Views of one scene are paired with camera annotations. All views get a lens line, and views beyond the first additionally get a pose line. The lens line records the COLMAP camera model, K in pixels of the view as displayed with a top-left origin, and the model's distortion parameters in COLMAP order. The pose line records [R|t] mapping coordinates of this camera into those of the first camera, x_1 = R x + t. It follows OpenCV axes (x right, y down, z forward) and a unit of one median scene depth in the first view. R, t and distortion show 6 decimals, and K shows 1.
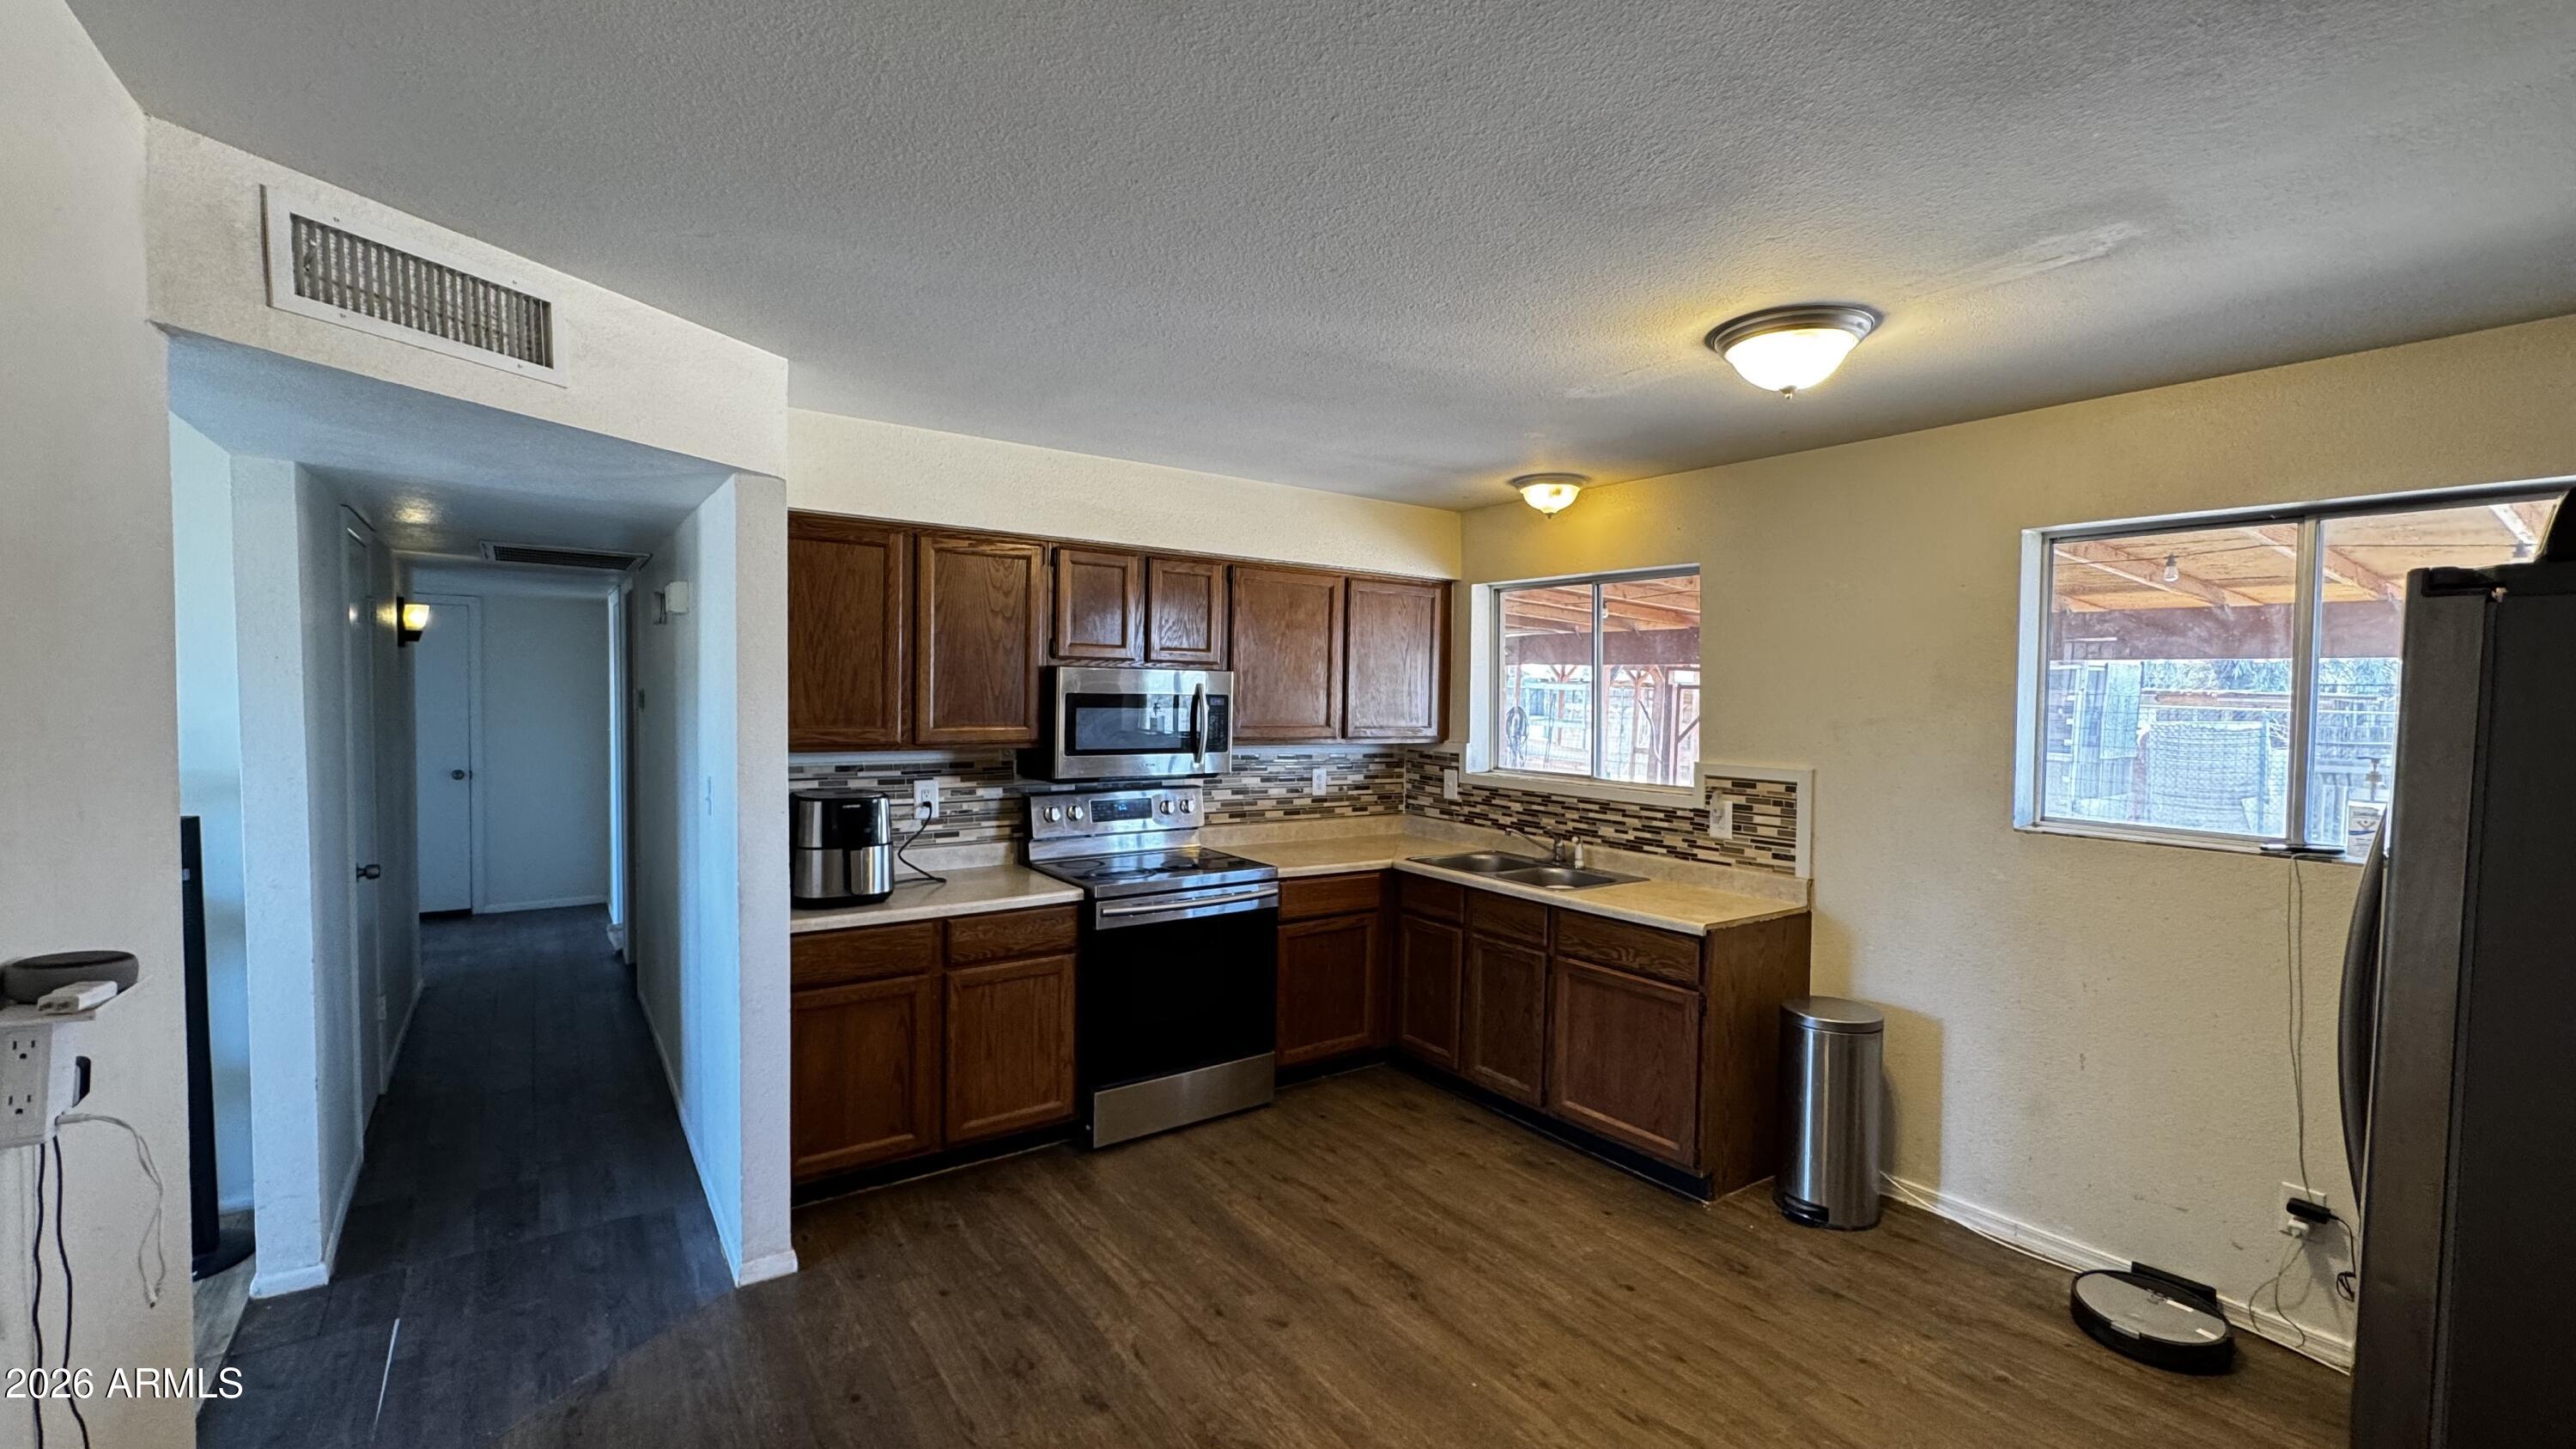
lens RADIAL K [[1059.9, 0, 1288.0], [0, 1059.9, 724.5], [0, 0, 1]] dist [-0.000030, -0.000011]
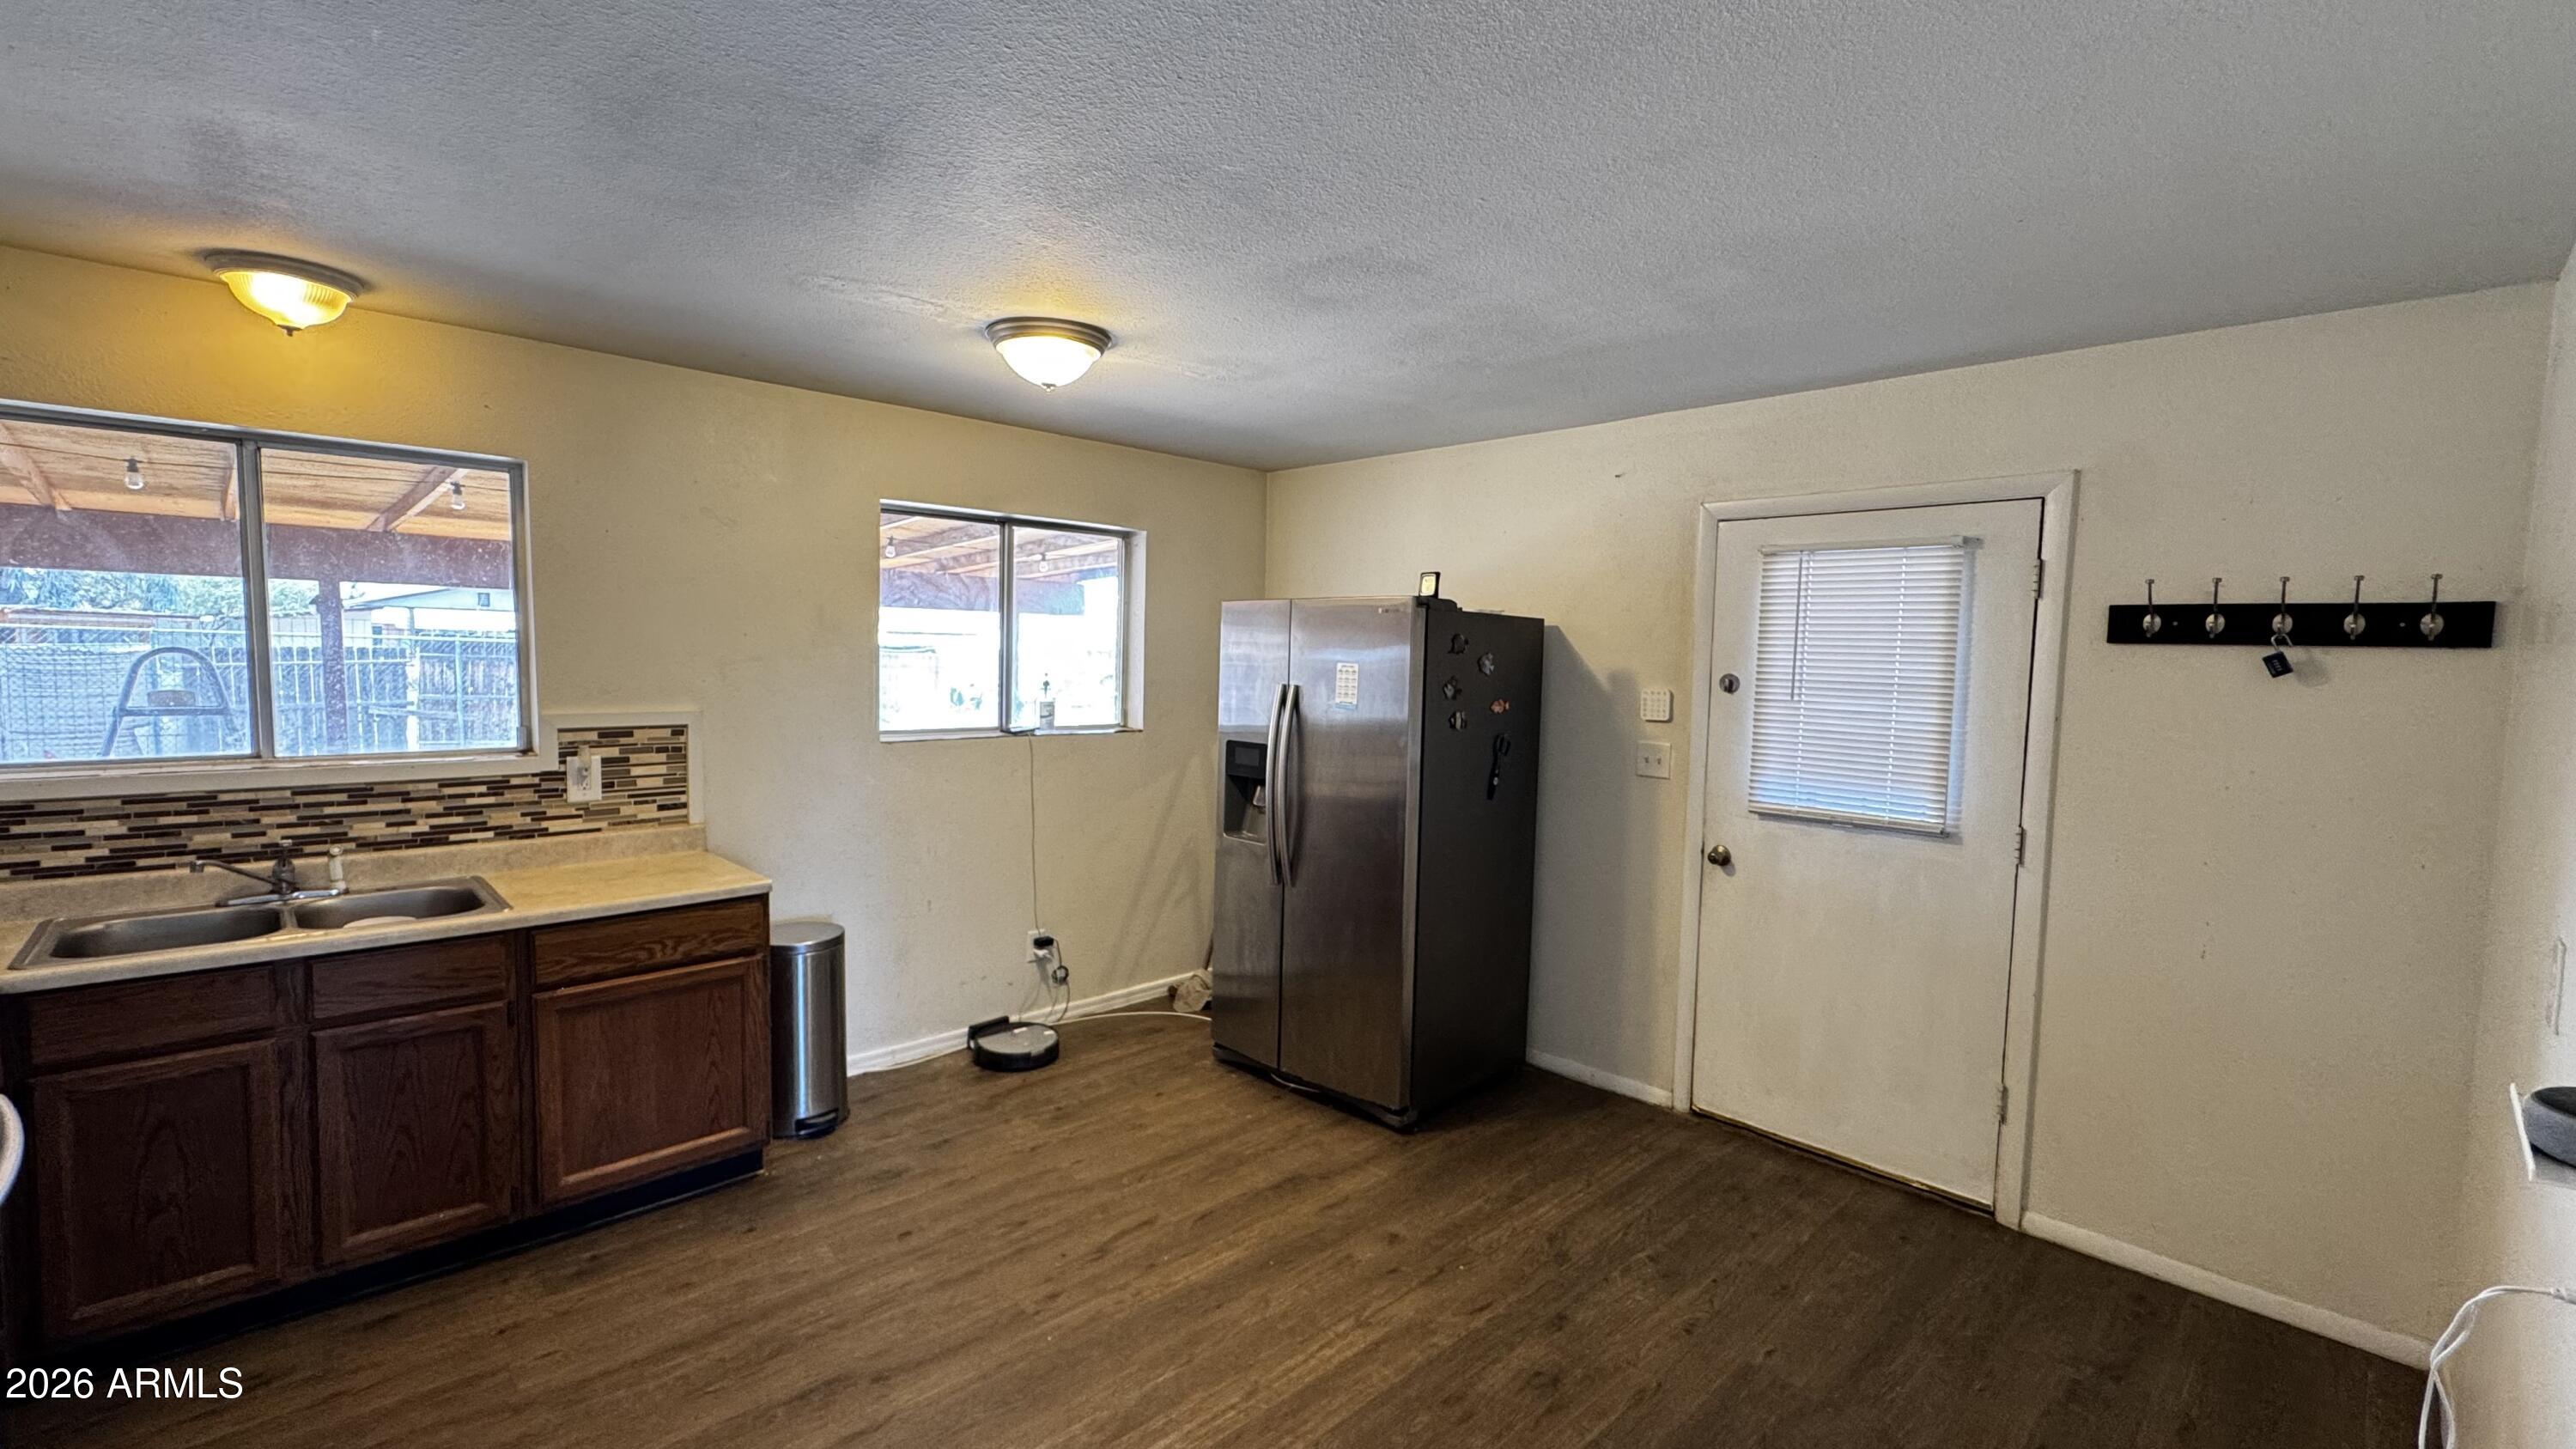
lens RADIAL K [[1059.9, 0, 1288.0], [0, 1059.9, 724.5], [0, 0, 1]] dist [-0.000030, -0.000011]
pose [[-0.136930, -0.087982, 0.986666, -0.512860], [0.009131, 0.995893, 0.090072, -0.024722], [-0.990539, 0.021342, -0.135564, 0.589497]]
